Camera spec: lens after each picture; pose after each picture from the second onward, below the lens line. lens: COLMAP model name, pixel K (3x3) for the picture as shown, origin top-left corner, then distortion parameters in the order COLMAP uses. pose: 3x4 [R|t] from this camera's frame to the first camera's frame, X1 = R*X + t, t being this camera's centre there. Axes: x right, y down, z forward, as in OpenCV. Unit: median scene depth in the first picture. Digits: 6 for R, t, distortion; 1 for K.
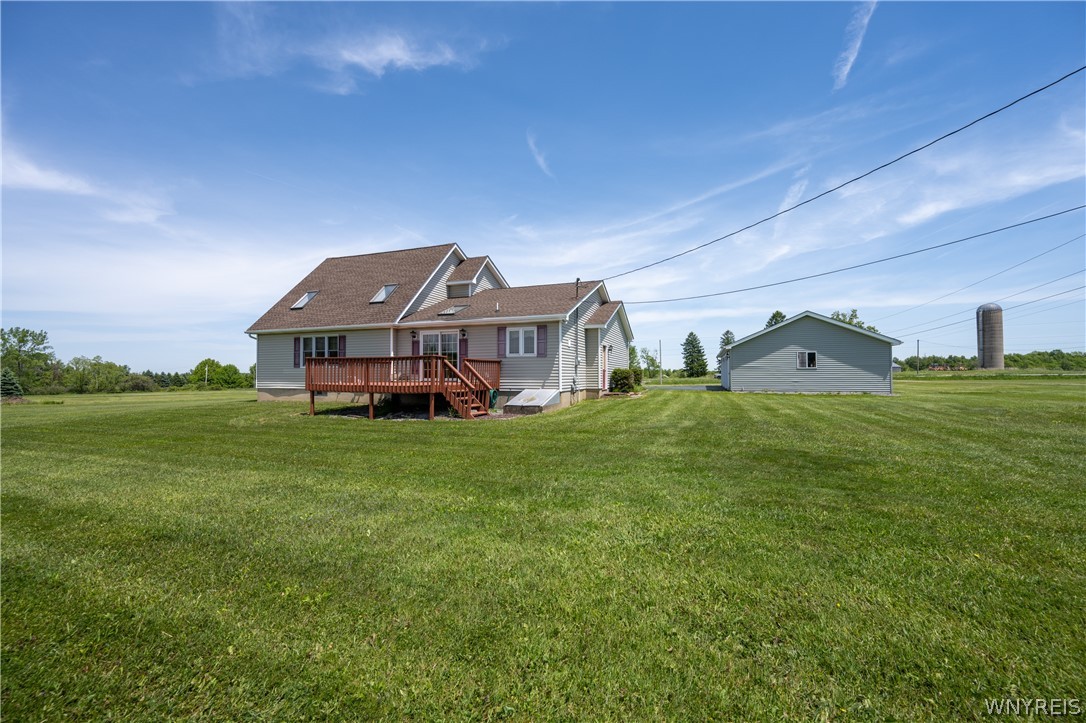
lens RADIAL K [[430.3, 0, 543.0], [0, 430.3, 361.5], [0, 0, 1]] dist [-0.001331, -0.000185]
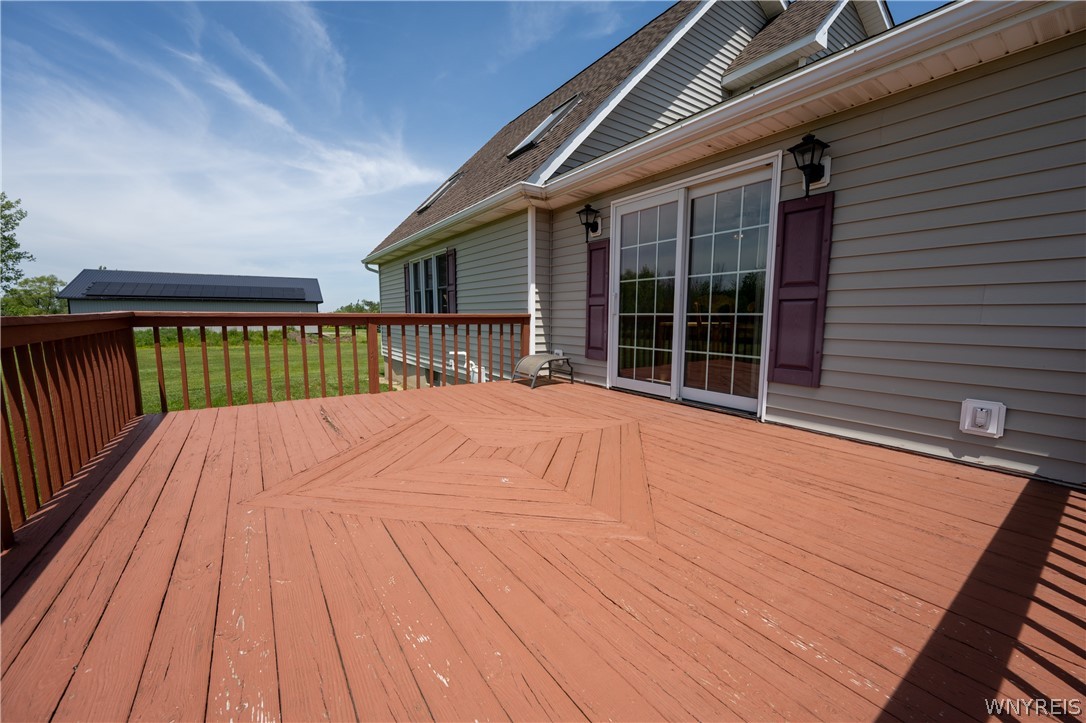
lens RADIAL K [[419.9, 0, 543.0], [0, 419.9, 361.5], [0, 0, 1]] dist [-0.000613, -0.000051]
pose [[0.821989, 0.070343, -0.565143, -0.135493], [0.008398, 0.990737, 0.135532, -0.006525], [0.569442, -0.116151, 0.813784, 0.615944]]
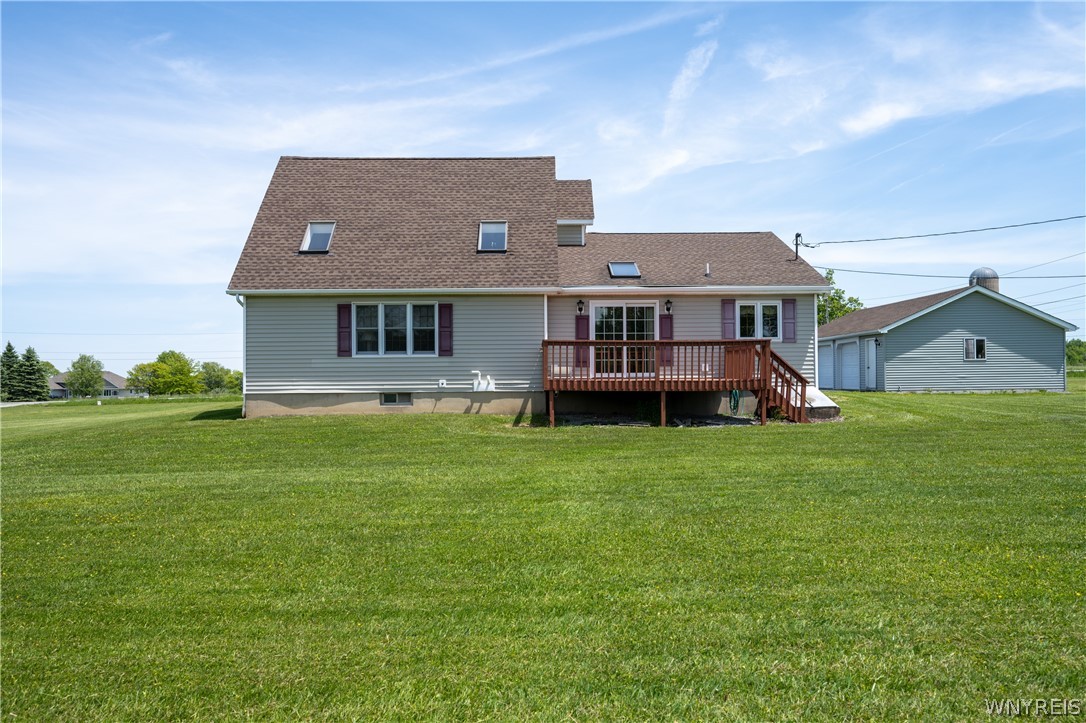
lens RADIAL K [[846.8, 0, 543.0], [0, 846.8, 361.5], [0, 0, 1]] dist [-0.002080, -0.002566]
pose [[0.936294, 0.000545, 0.351218, -0.658747], [-0.005289, 0.999907, 0.012548, 0.004356], [-0.351178, -0.013607, 0.936210, -0.143350]]
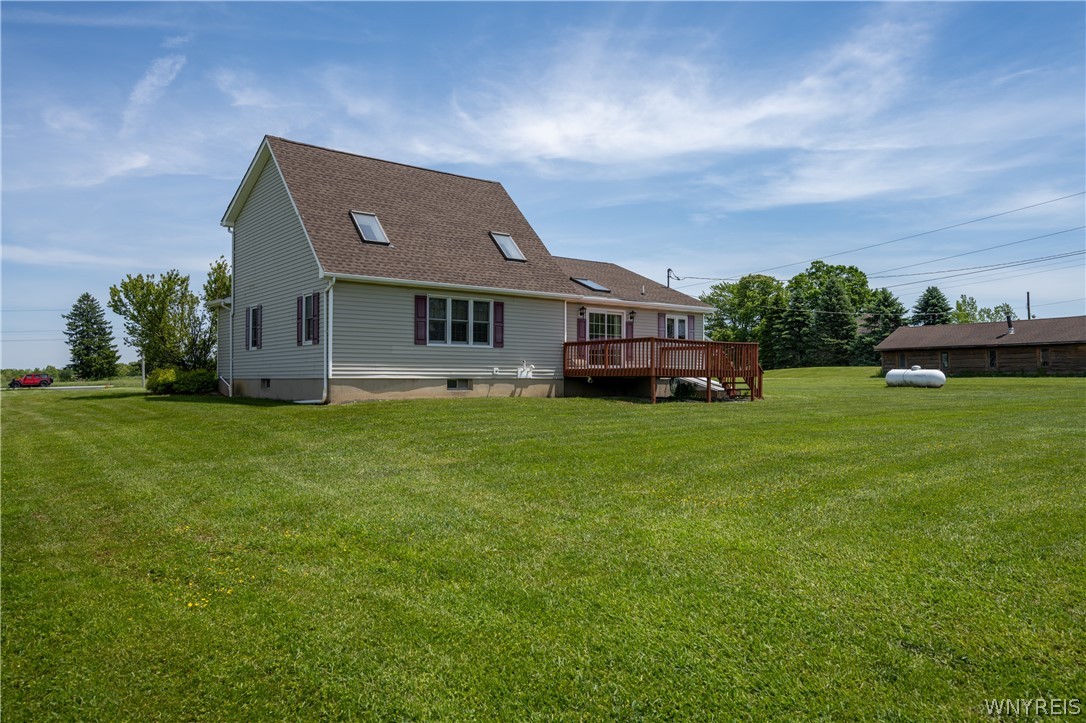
lens RADIAL K [[752.0, 0, 543.0], [0, 752.0, 361.5], [0, 0, 1]] dist [-0.003727, -0.001423]
pose [[0.519138, 0.020779, 0.854438, -1.278667], [-0.029577, 0.999542, -0.006337, 0.036265], [-0.854178, -0.021982, 0.519515, 0.264448]]
